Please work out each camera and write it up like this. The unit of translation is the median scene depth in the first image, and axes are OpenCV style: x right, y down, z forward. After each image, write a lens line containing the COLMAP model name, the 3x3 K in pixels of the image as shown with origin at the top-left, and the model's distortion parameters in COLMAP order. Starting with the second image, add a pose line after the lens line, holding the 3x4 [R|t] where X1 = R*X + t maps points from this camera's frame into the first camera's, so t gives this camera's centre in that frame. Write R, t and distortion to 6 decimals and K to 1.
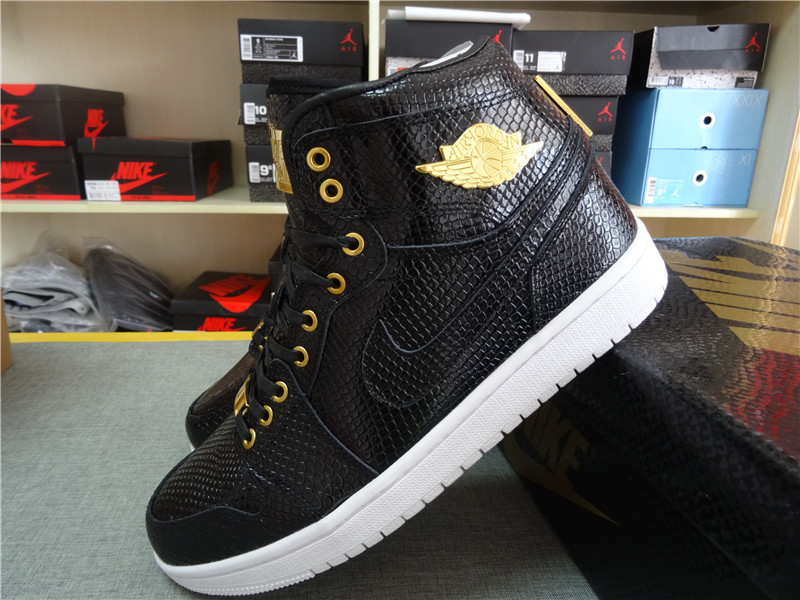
lens RADIAL K [[561.1, 0, 397.4], [0, 561.1, 299.4], [0, 0, 1]] dist [0.000147, -0.000950]
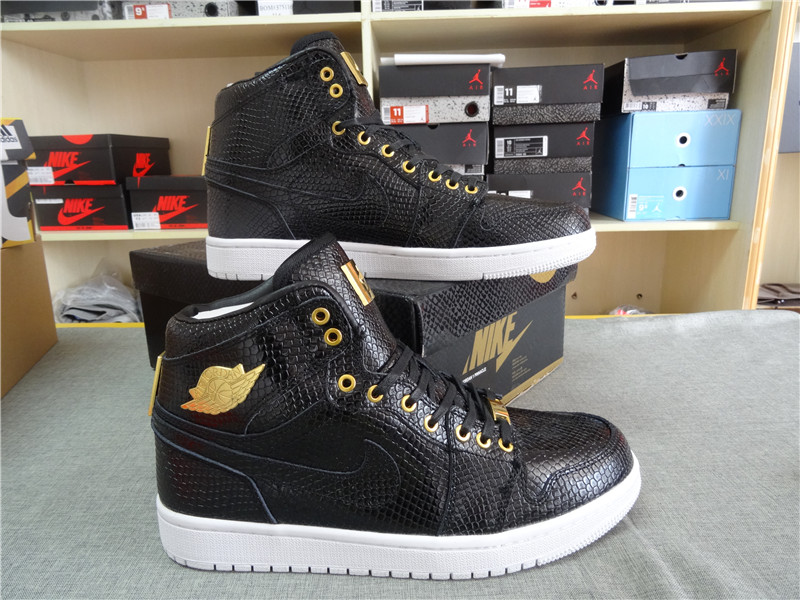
lens RADIAL K [[561.1, 0, 400.6], [0, 561.1, 299.9], [0, 0, 1]] dist [0.000147, -0.000950]
pose [[0.994685, -0.013930, -0.102013, 0.123966], [0.008456, 0.998511, -0.053897, 0.039808], [0.102612, 0.052748, 0.993322, -0.106042]]
